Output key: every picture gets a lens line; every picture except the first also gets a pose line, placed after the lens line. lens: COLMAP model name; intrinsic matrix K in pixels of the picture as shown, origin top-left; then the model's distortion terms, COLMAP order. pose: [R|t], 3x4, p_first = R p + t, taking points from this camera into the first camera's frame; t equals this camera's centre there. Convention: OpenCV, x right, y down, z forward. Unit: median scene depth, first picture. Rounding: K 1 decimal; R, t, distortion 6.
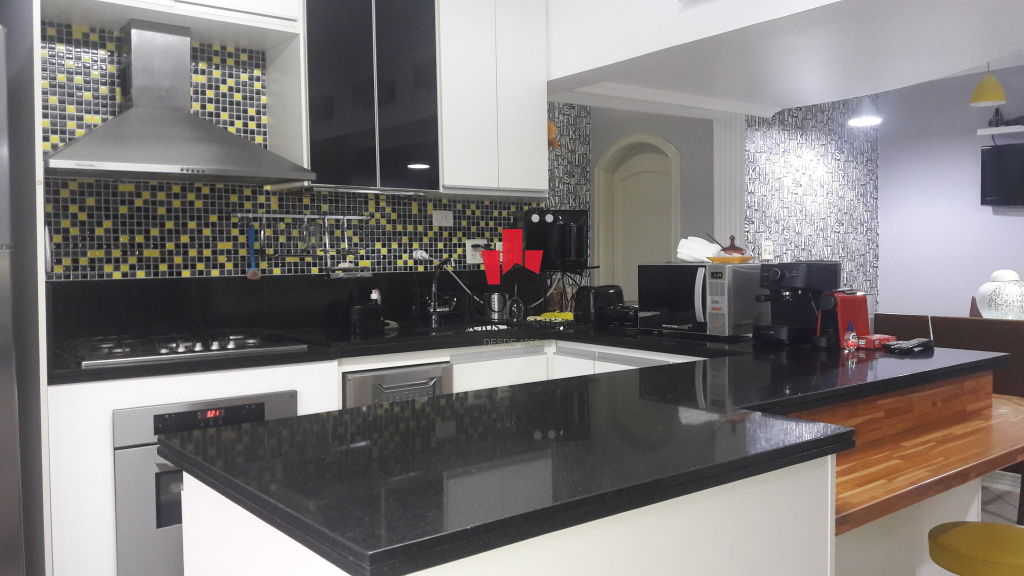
lens RADIAL K [[839.8, 0, 512.0], [0, 839.8, 288.0], [0, 0, 1]] dist [0.202646, -0.402554]
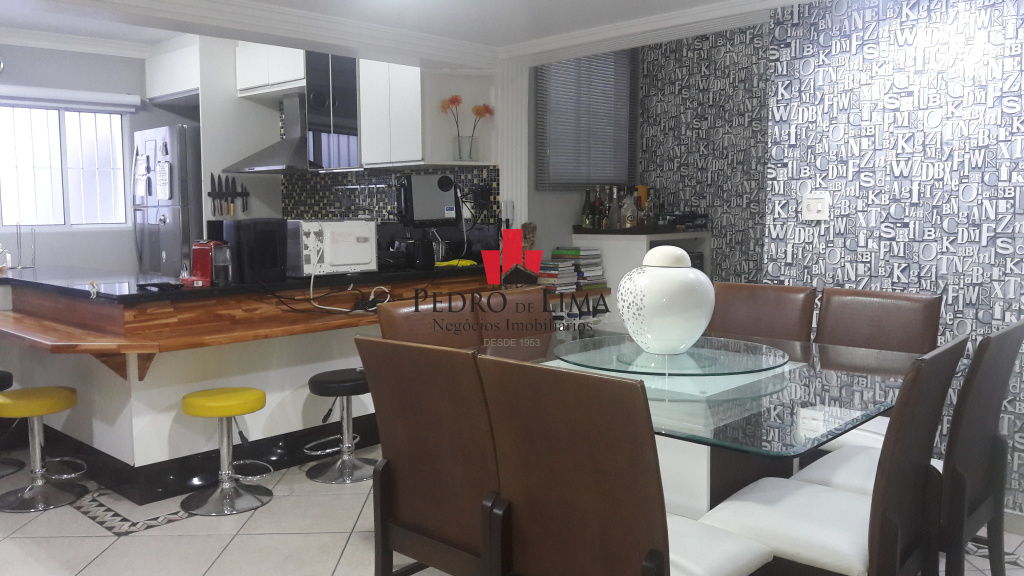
lens RADIAL K [[839.8, 0, 512.0], [0, 839.8, 288.0], [0, 0, 1]] dist [0.202646, -0.402554]
pose [[0.141488, 0.100646, -0.984810, 1.346739], [-0.036656, 0.994669, 0.096387, -0.053650], [0.989261, 0.022462, 0.144423, 0.989612]]
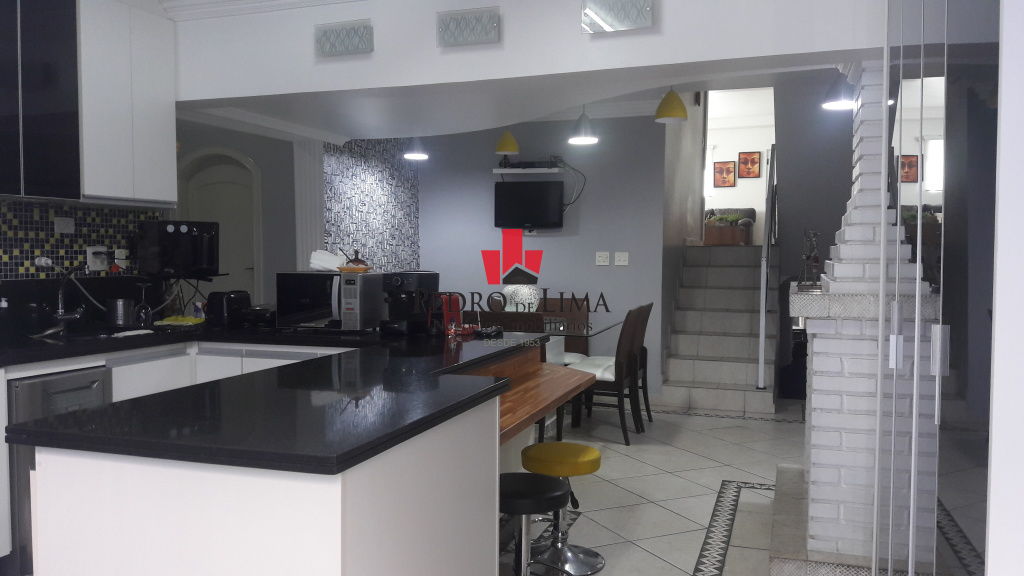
lens RADIAL K [[839.8, 0, 512.0], [0, 839.8, 288.0], [0, 0, 1]] dist [0.202646, -0.402554]
pose [[0.841175, -0.008039, 0.540704, -0.191118], [0.009889, 0.999951, -0.000517, -0.002748], [-0.540673, 0.005782, 0.841213, -0.144663]]
